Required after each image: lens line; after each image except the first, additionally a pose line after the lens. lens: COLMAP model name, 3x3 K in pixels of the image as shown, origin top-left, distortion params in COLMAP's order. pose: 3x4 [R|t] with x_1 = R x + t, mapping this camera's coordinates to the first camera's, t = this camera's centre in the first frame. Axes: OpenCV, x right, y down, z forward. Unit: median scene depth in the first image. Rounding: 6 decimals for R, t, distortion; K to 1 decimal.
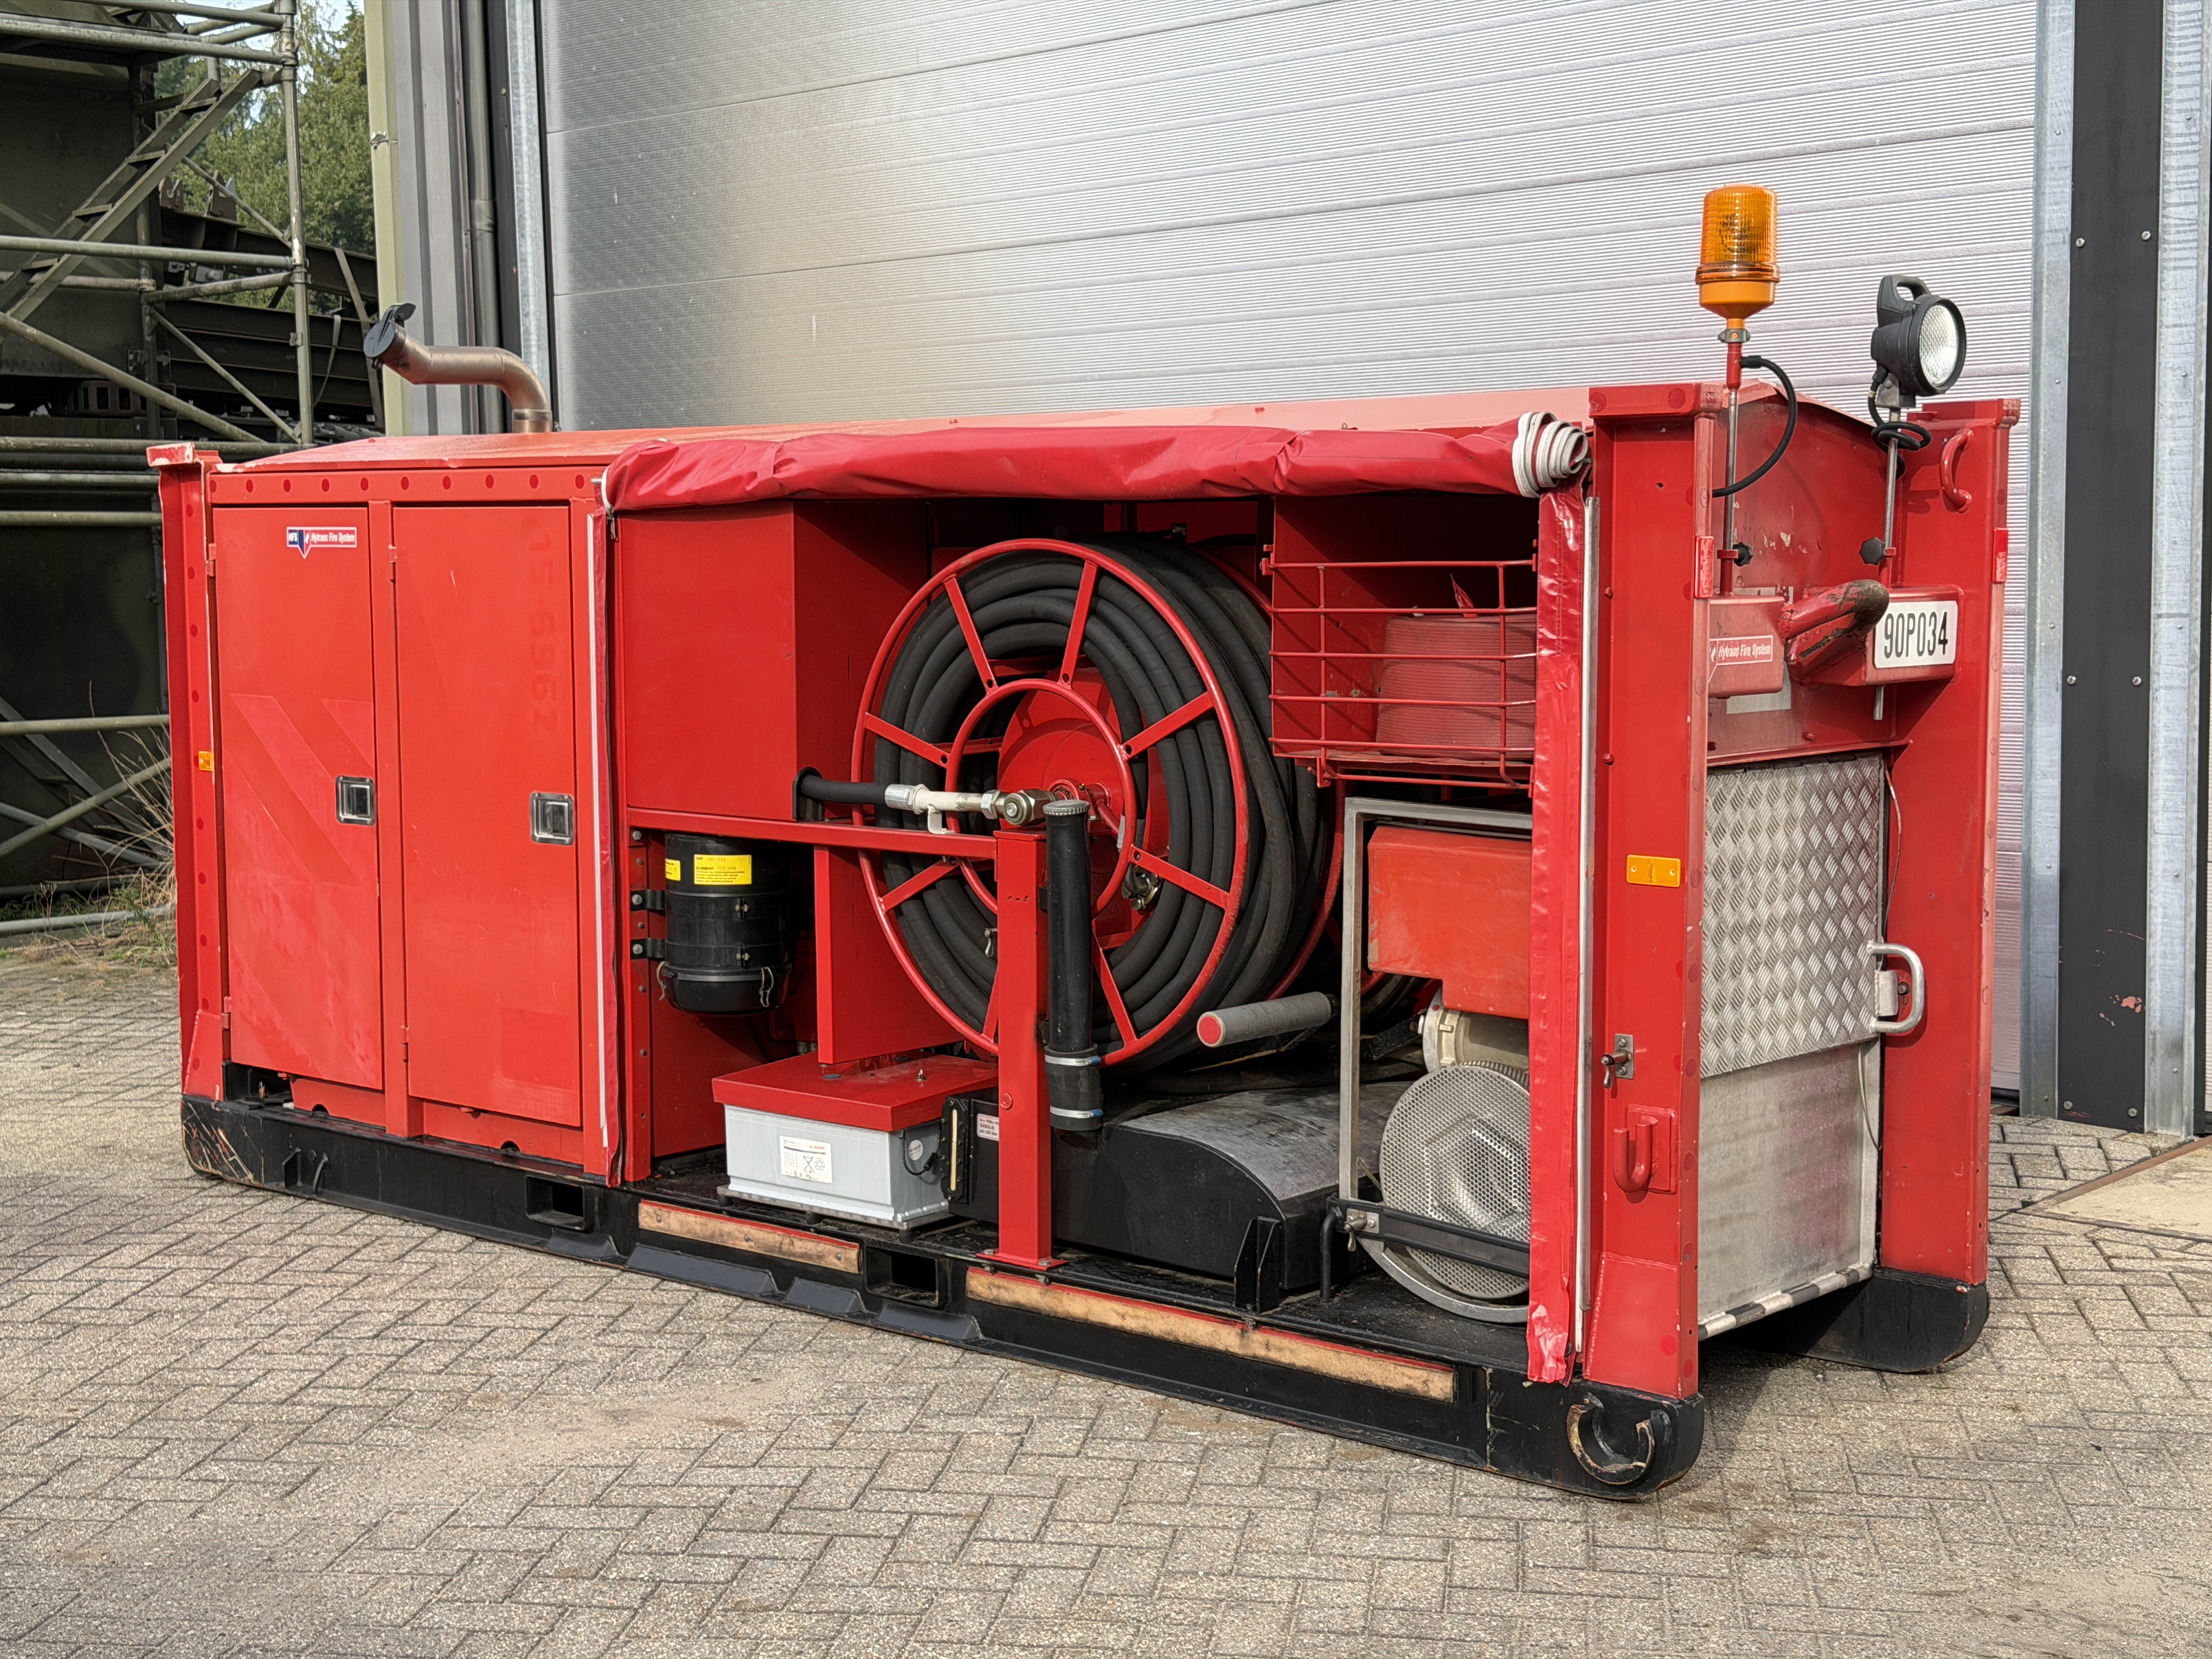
lens RADIAL K [[3085.8, 0, 1121.3], [0, 3085.8, 835.6], [0, 0, 1]] dist [0.119055, 0.000000]
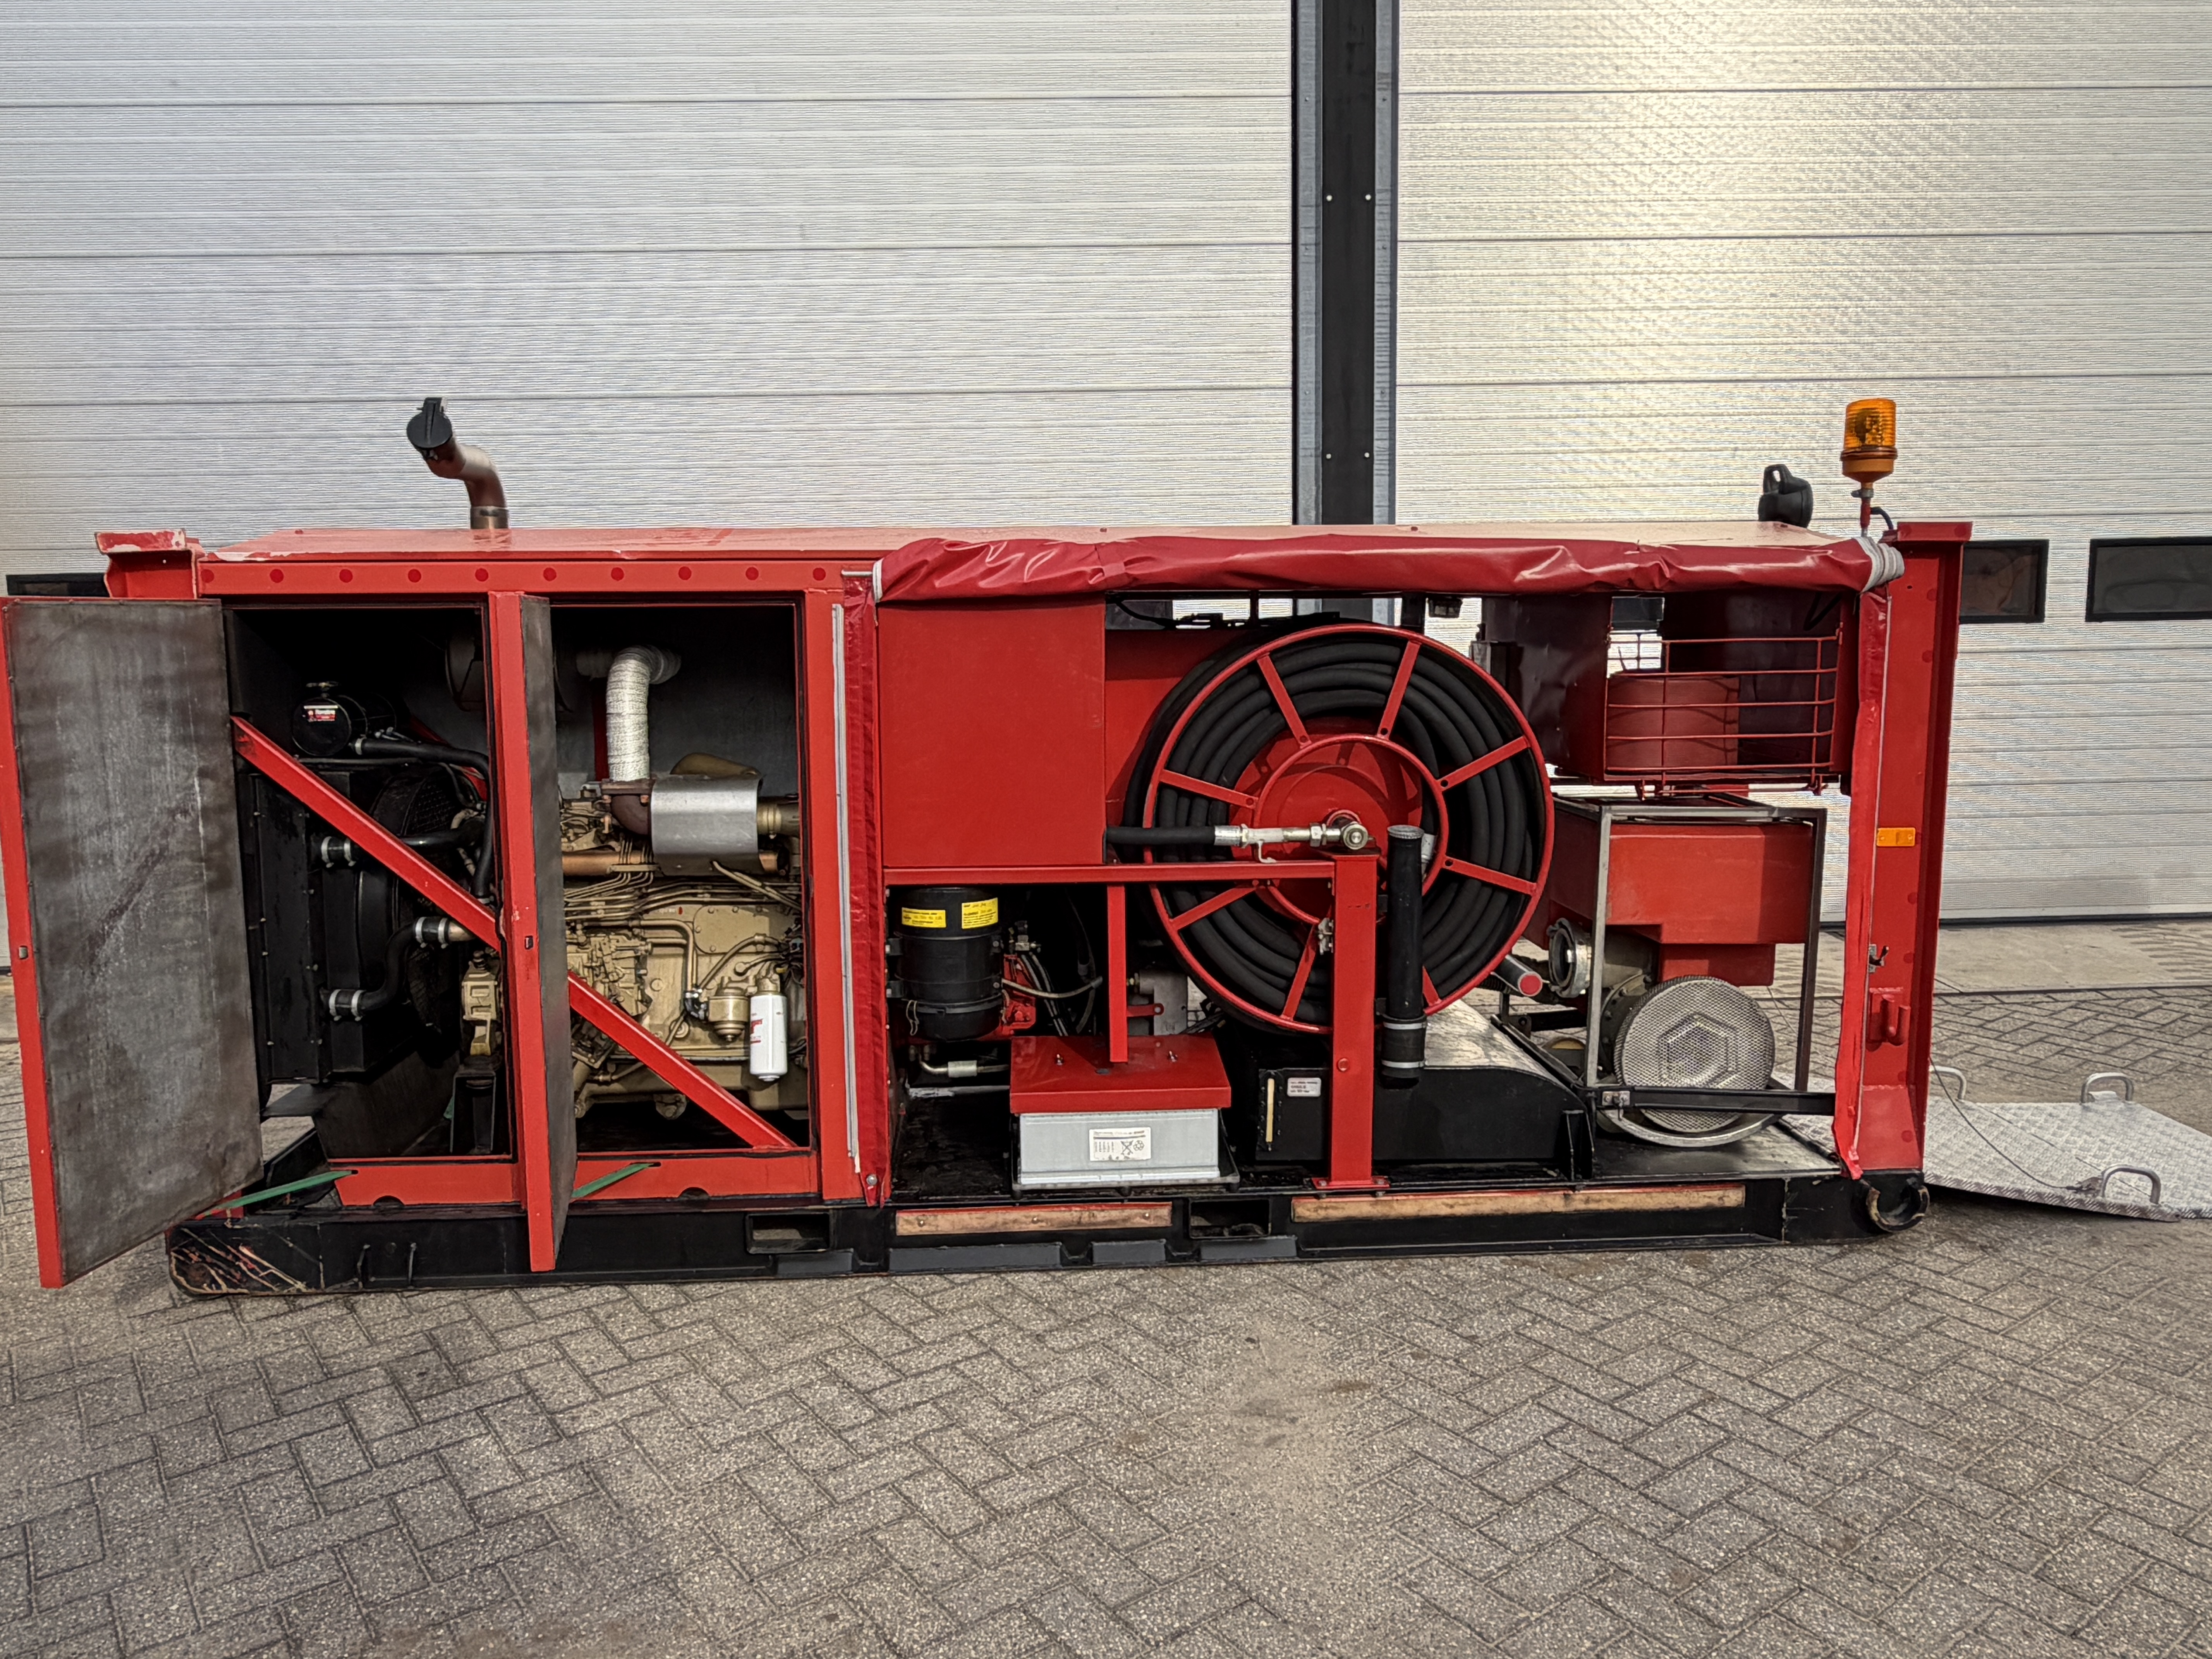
lens RADIAL K [[1557.5, 0, 1106.6], [0, 1557.5, 809.3], [0, 0, 1]] dist [-0.001000, 0.001413]
pose [[0.710649, -0.087724, 0.698056, -0.526291], [0.071271, 0.996068, 0.052618, -0.057897], [-0.699928, 0.012358, 0.714107, 0.583325]]
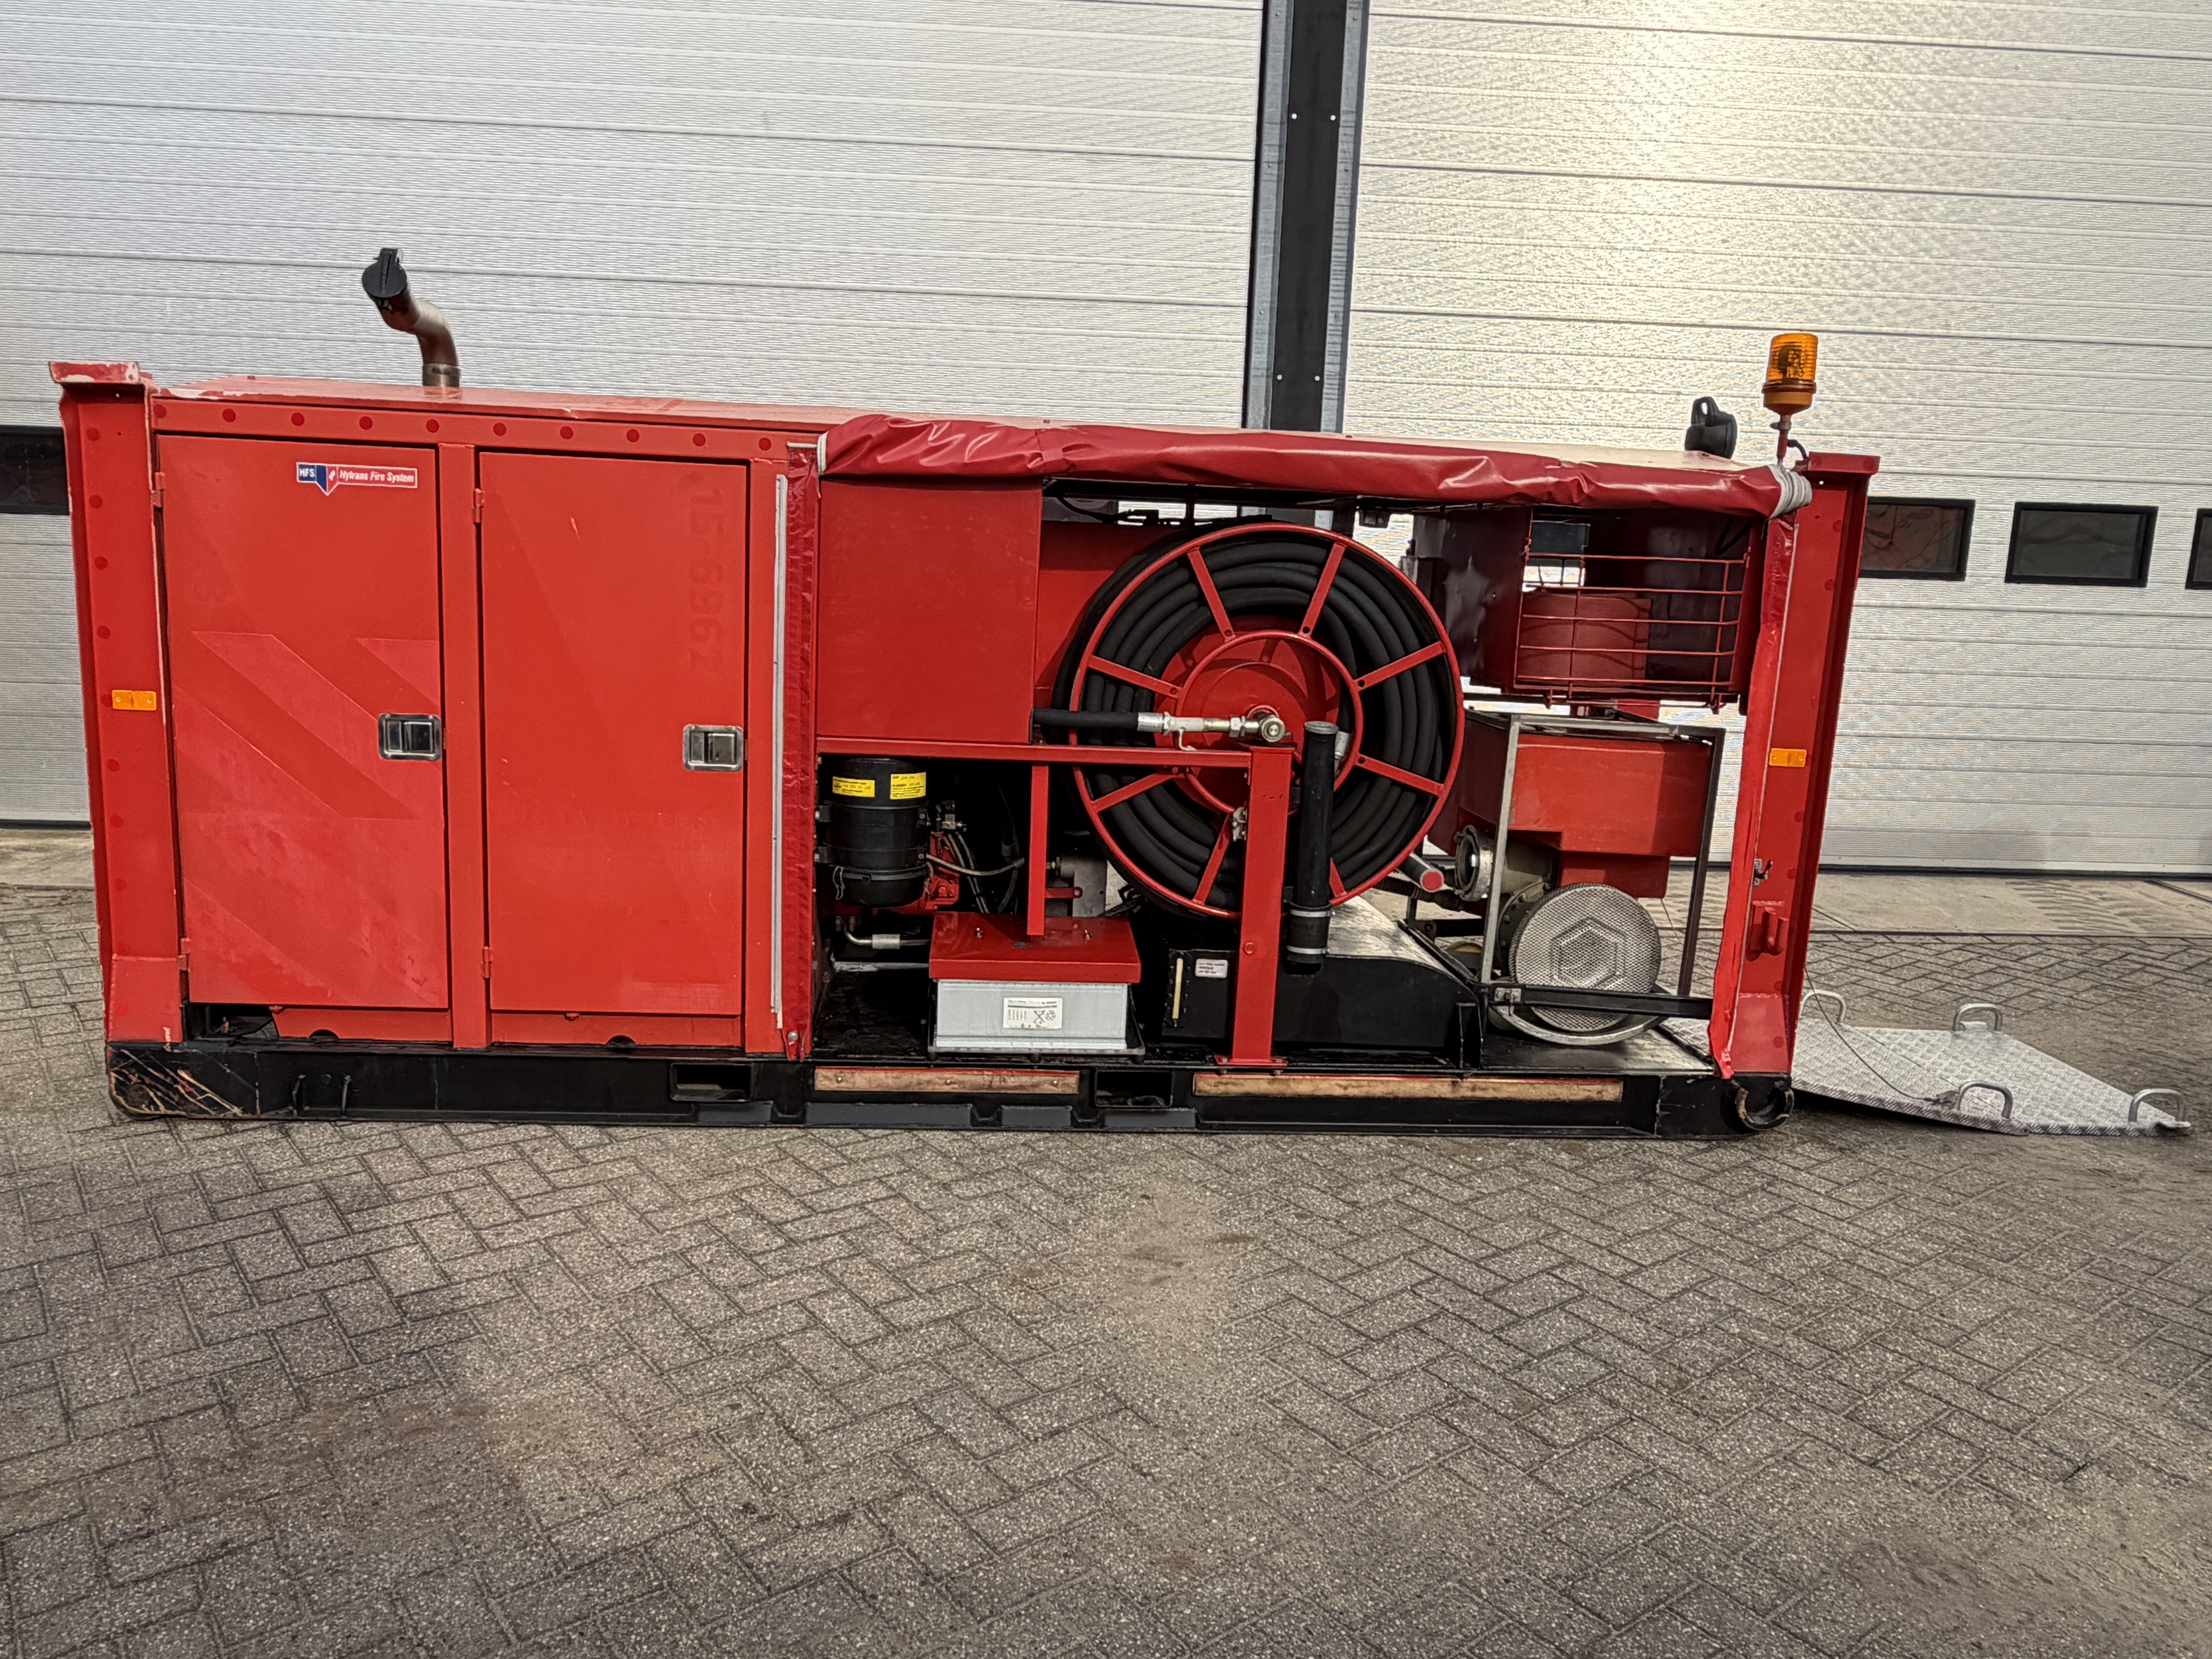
lens RADIAL K [[1557.5, 0, 1087.3], [0, 1557.5, 827.2], [0, 0, 1]] dist [-0.001000, 0.001413]
pose [[0.698437, -0.088707, 0.710153, -0.538876], [0.020346, 0.994349, 0.104196, -0.036278], [-0.715383, -0.058325, 0.696294, 0.561039]]
